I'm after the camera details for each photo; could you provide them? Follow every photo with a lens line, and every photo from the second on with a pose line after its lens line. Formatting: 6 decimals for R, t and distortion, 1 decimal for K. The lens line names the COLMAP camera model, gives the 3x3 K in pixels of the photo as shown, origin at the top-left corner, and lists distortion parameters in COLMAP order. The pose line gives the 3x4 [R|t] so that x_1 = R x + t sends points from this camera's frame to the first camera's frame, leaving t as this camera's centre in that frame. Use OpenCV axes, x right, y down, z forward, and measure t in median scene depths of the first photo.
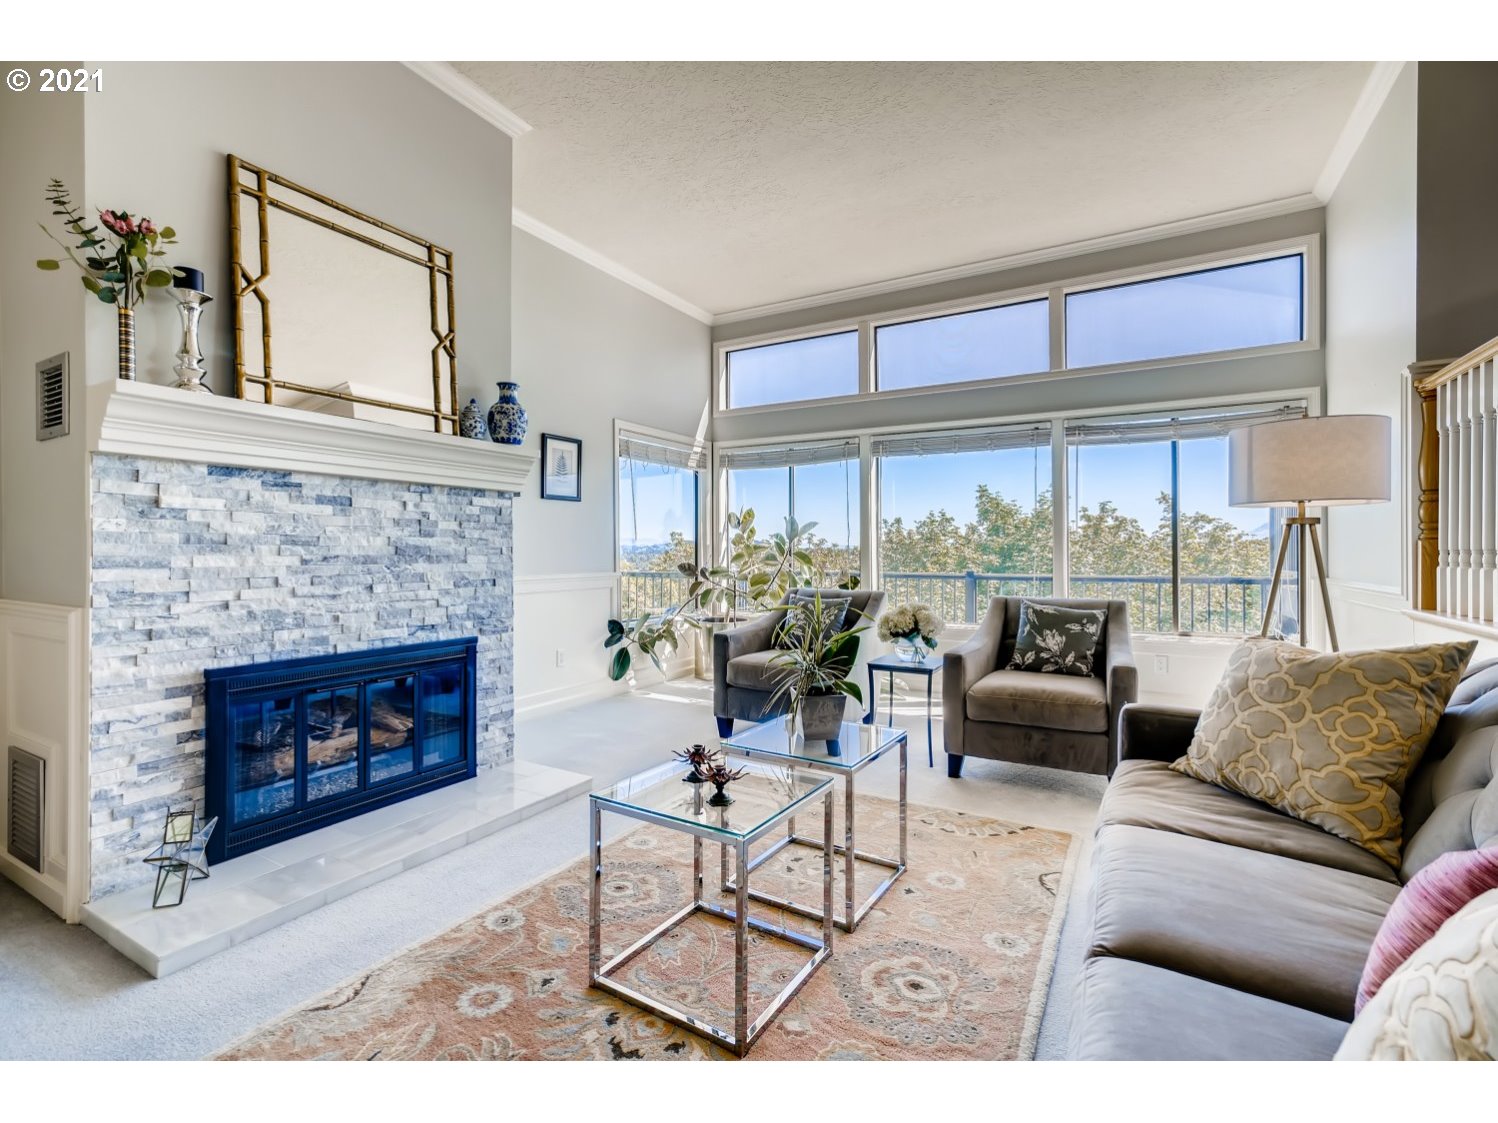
lens RADIAL K [[684.1, 0, 753.6], [0, 684.1, 553.9], [0, 0, 1]] dist [-0.002306, -0.000022]
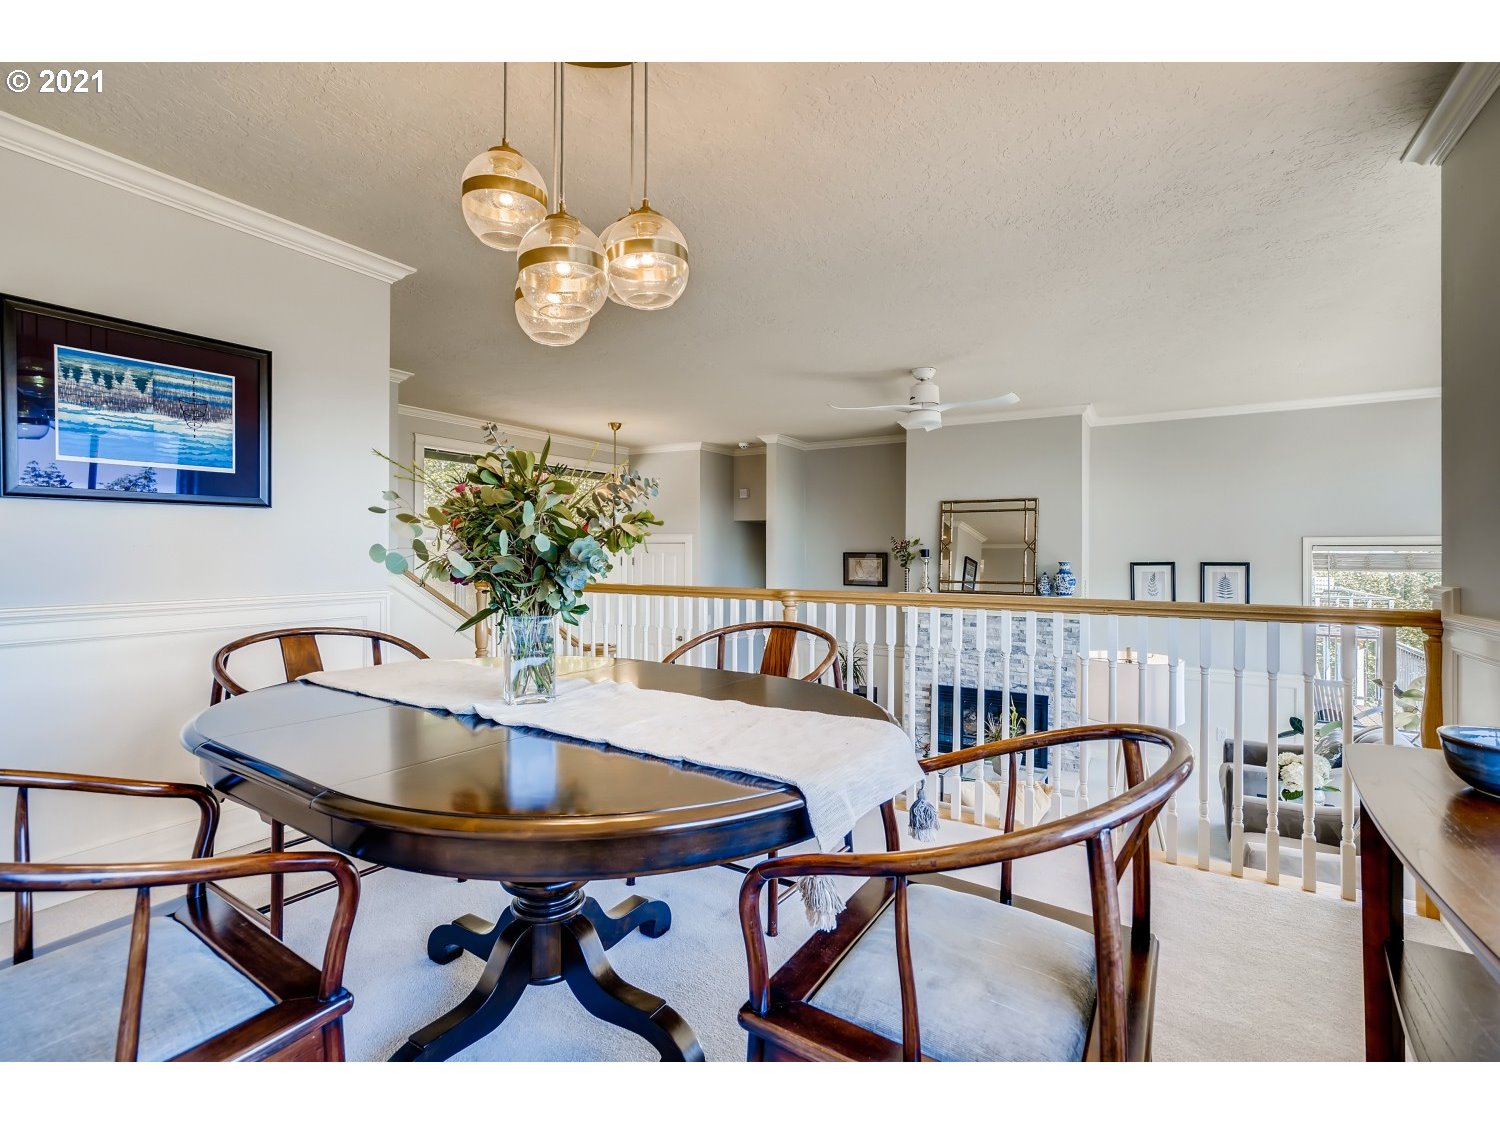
lens RADIAL K [[685.0, 0, 754.6], [0, 685.0, 554.8], [0, 0, 1]] dist [-0.002306, -0.000022]
pose [[-0.034229, -0.000582, -0.999414, 1.552567], [-0.008587, 0.999963, -0.000288, -0.269856], [0.999377, 0.008572, -0.034232, 0.258783]]
